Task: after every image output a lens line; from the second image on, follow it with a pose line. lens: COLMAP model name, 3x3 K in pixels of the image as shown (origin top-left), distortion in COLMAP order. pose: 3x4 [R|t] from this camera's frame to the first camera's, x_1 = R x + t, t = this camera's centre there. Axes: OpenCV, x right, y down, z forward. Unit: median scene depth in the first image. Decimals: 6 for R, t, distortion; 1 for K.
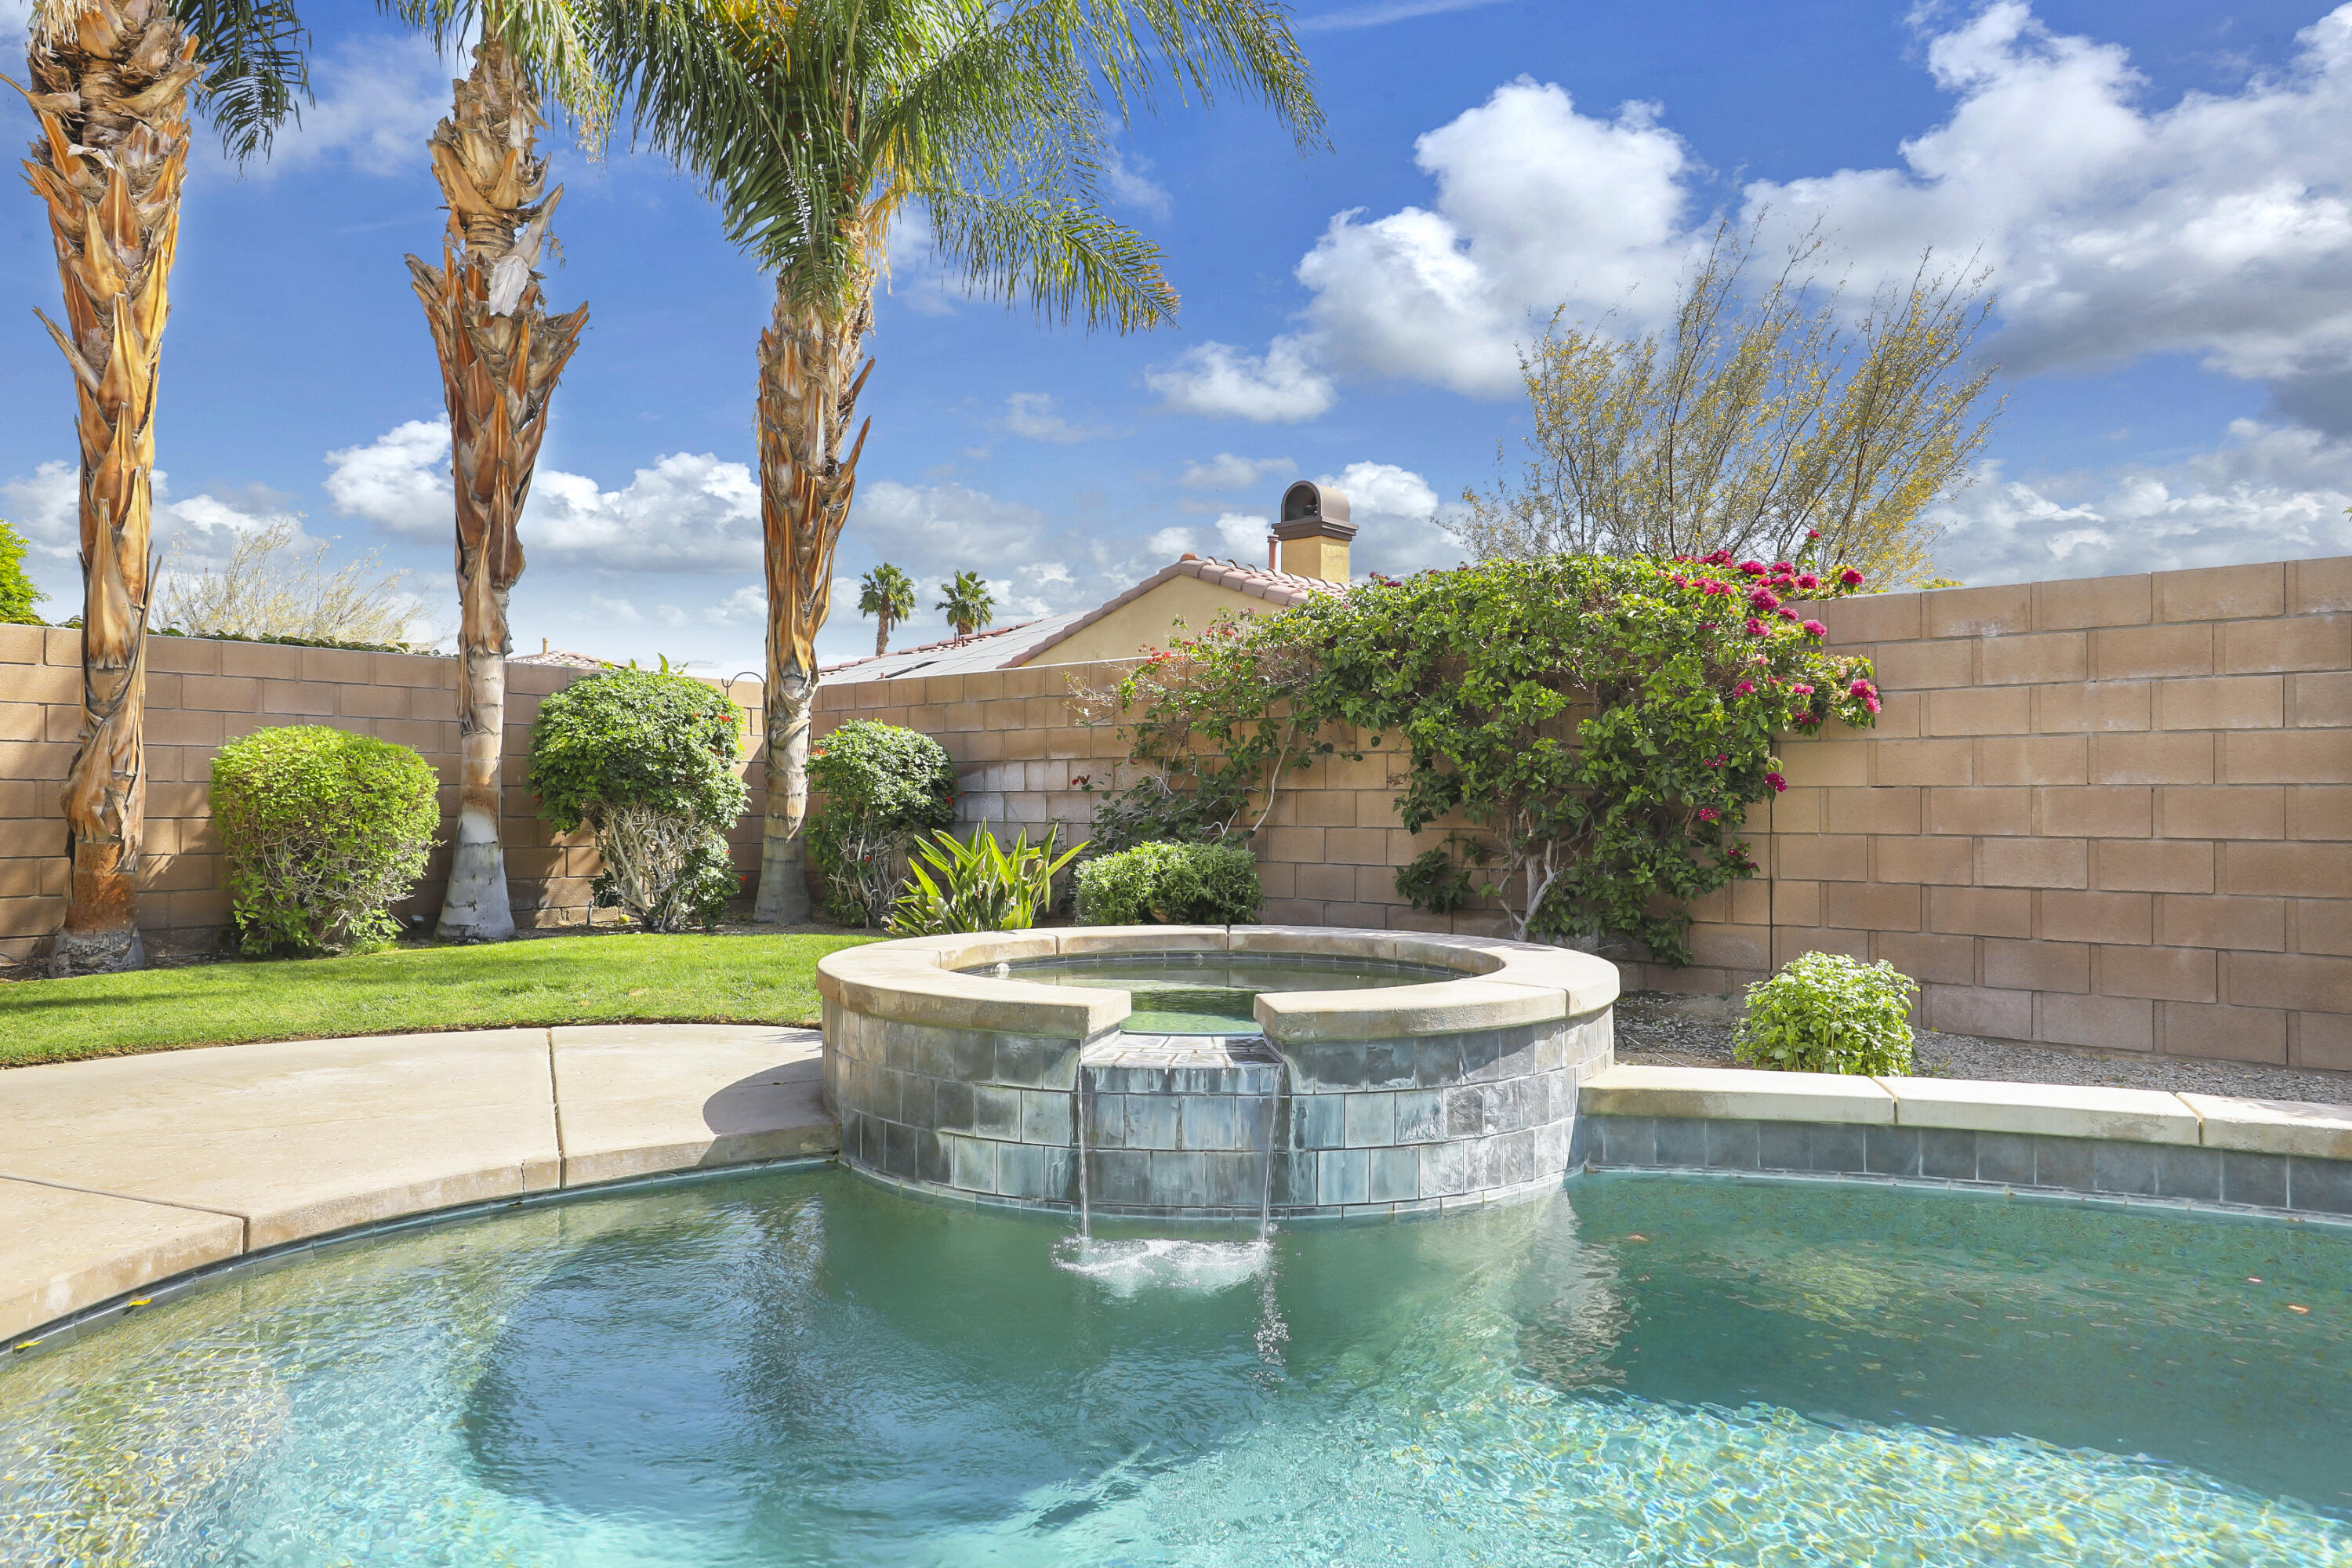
lens RADIAL K [[1484.9, 0, 1176.0], [0, 1484.9, 784.0], [0, 0, 1]] dist [0.021540, 0.000076]
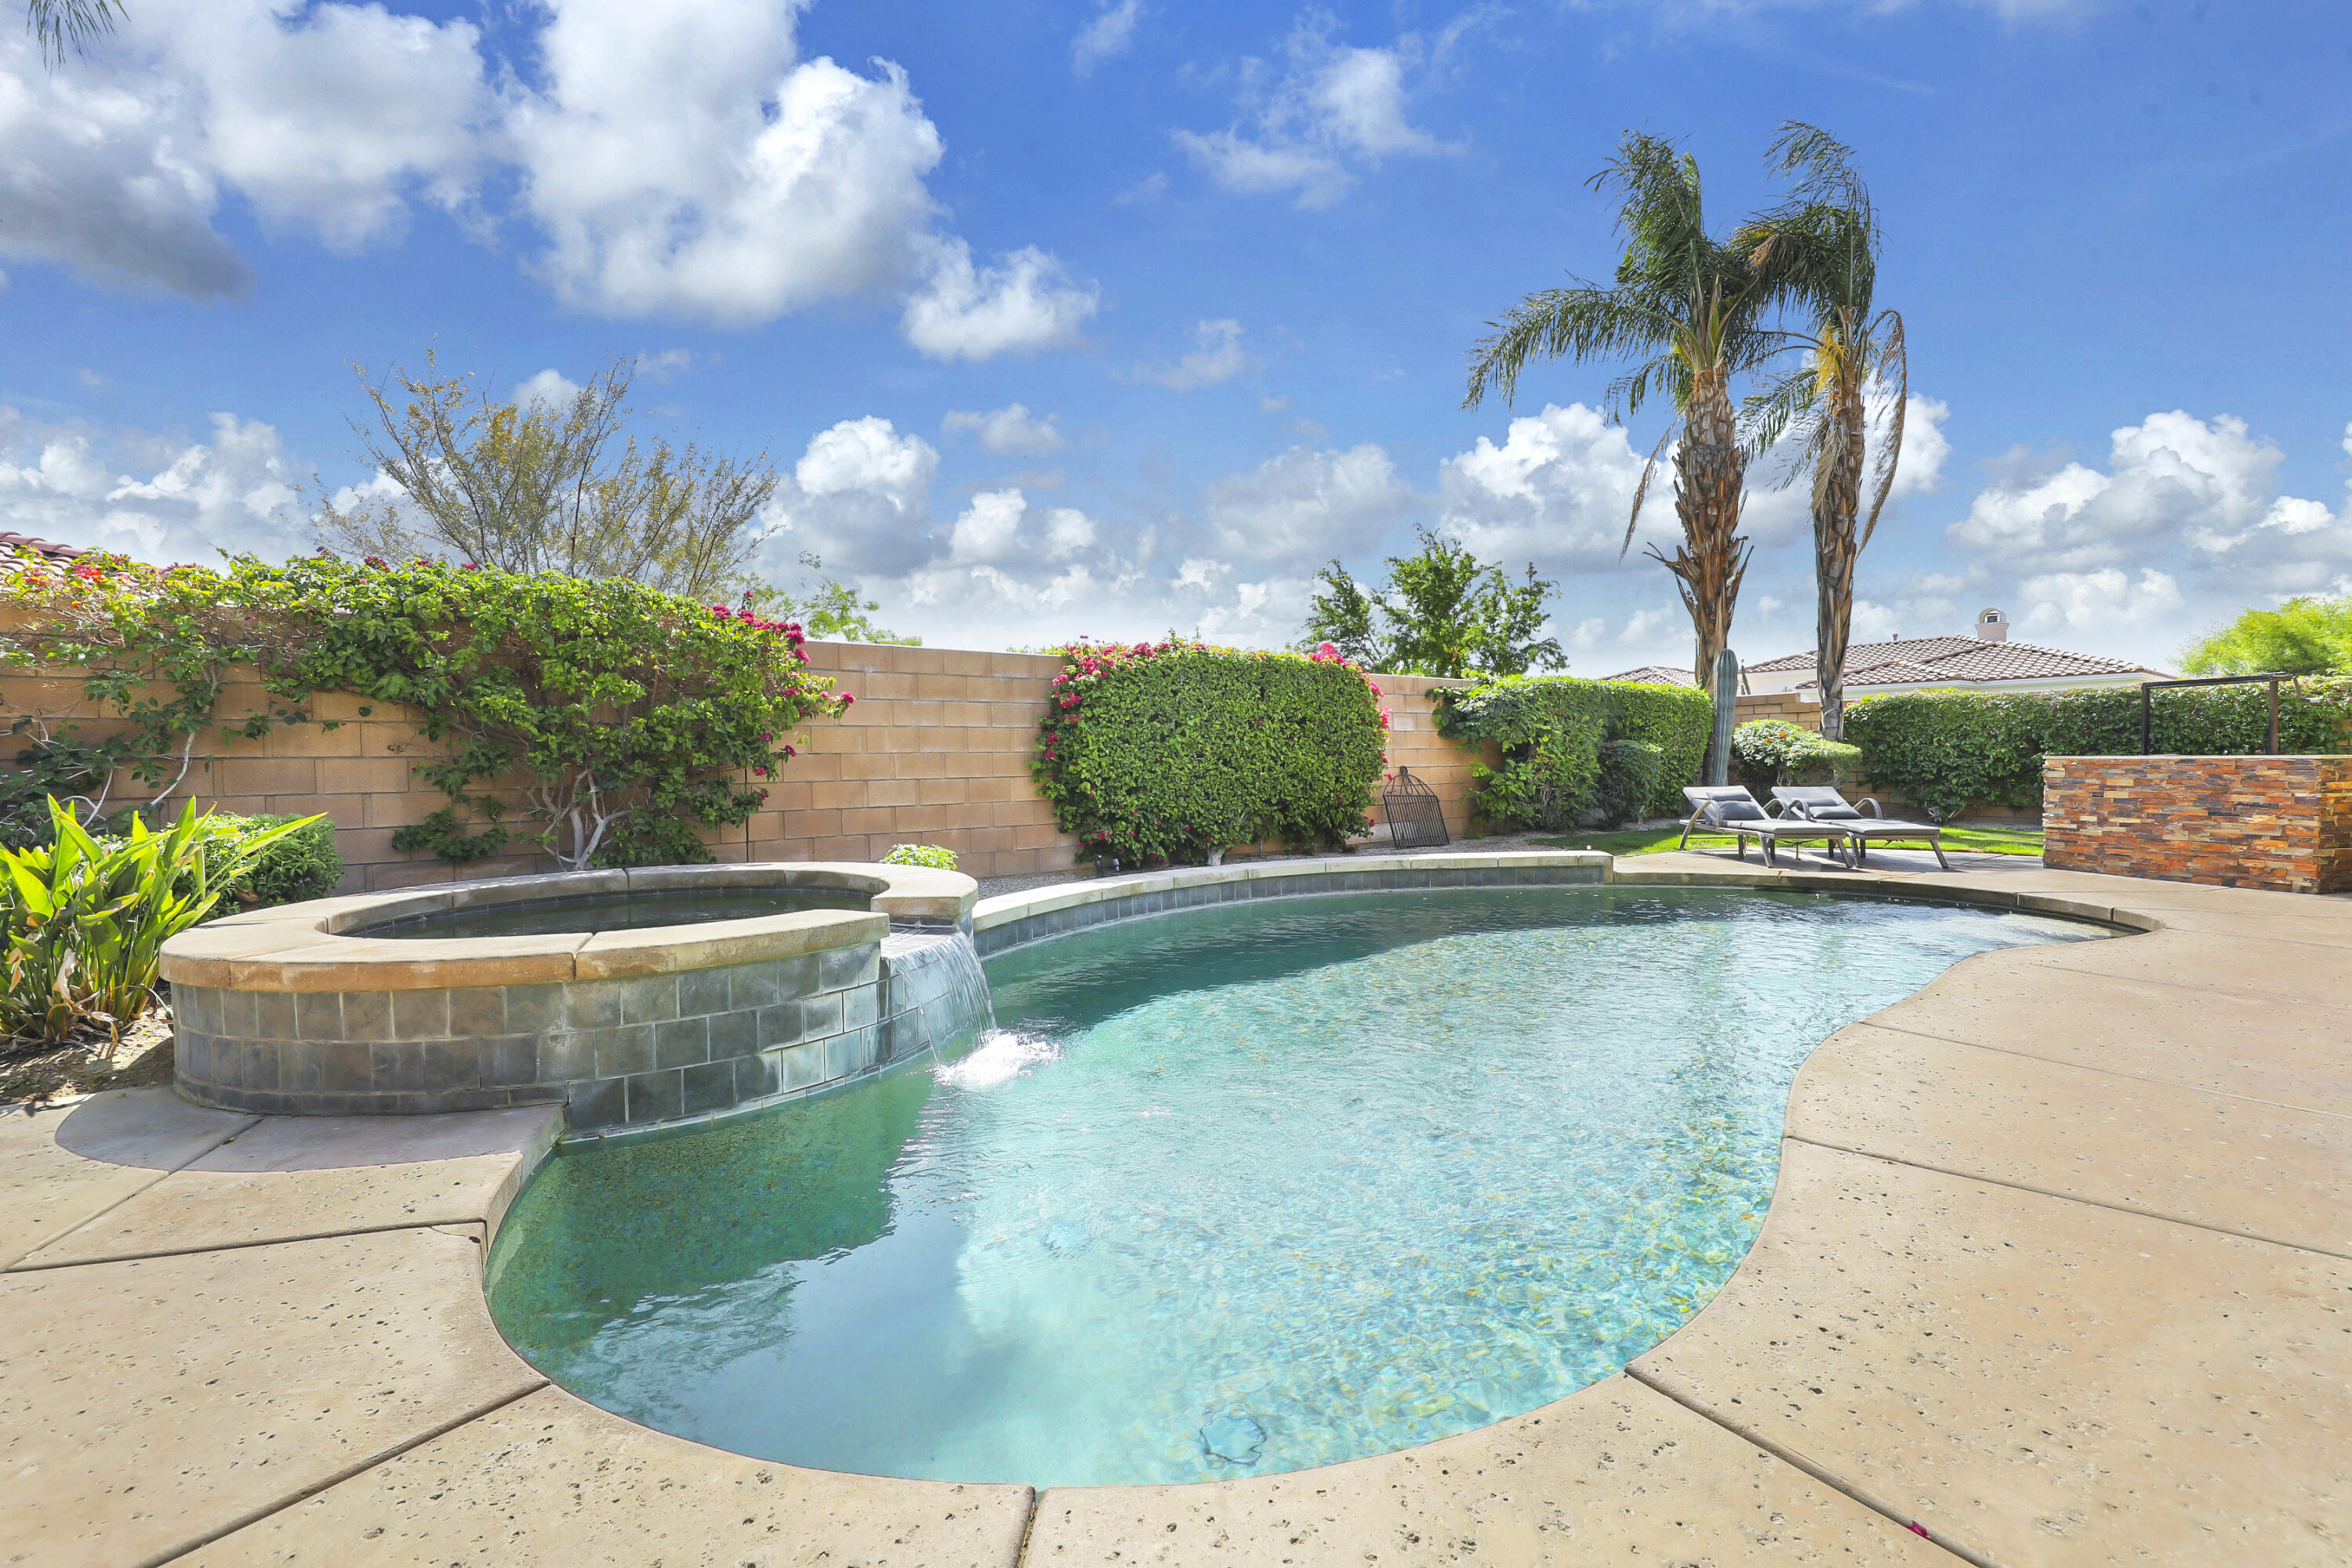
lens RADIAL K [[998.2, 0, 1183.7], [0, 998.2, 784.8], [0, 0, 1]] dist [0.000145, 0.000002]
pose [[0.197479, -0.030709, 0.979826, -0.428578], [0.000402, 0.999512, 0.031245, 0.001769], [-0.980307, -0.005777, 0.197394, 0.269812]]
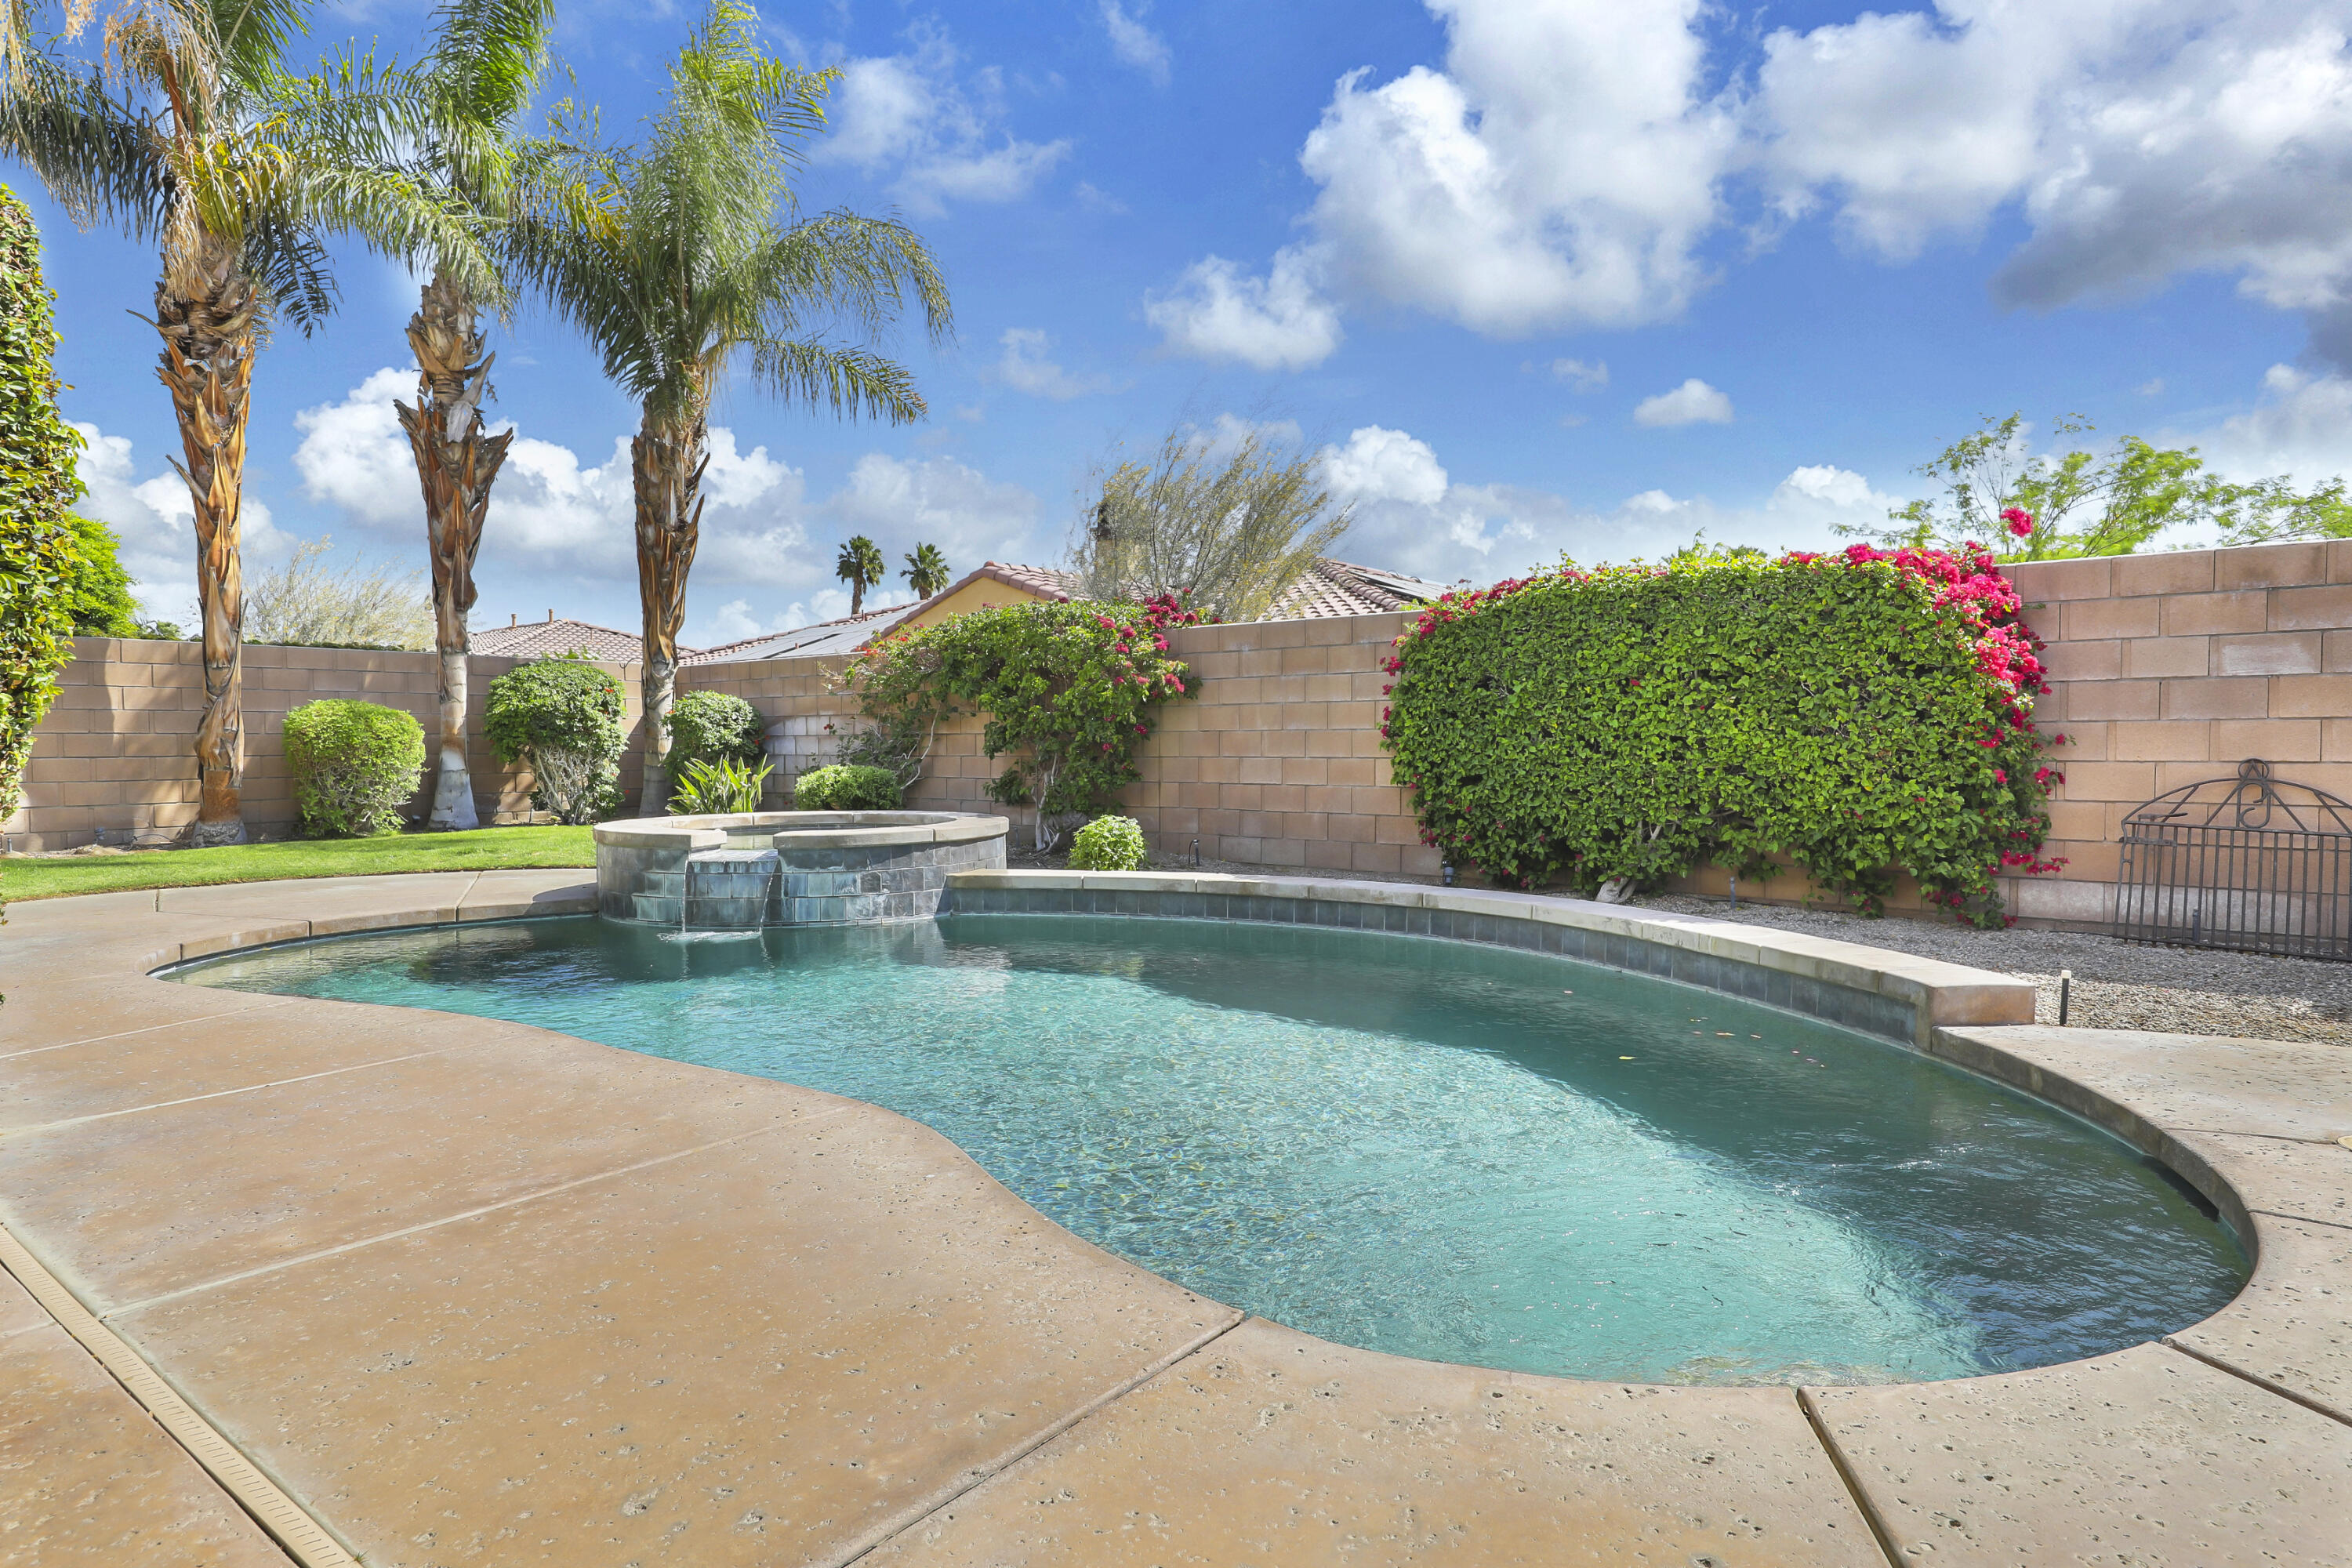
lens RADIAL K [[1325.3, 0, 1176.0], [0, 1325.3, 784.0], [0, 0, 1]] dist [0.024120, -0.000431]
pose [[0.999795, -0.008336, 0.018426, 0.305777], [0.007474, 0.998898, 0.046331, -0.006807], [-0.018792, -0.046184, 0.998756, -0.485080]]
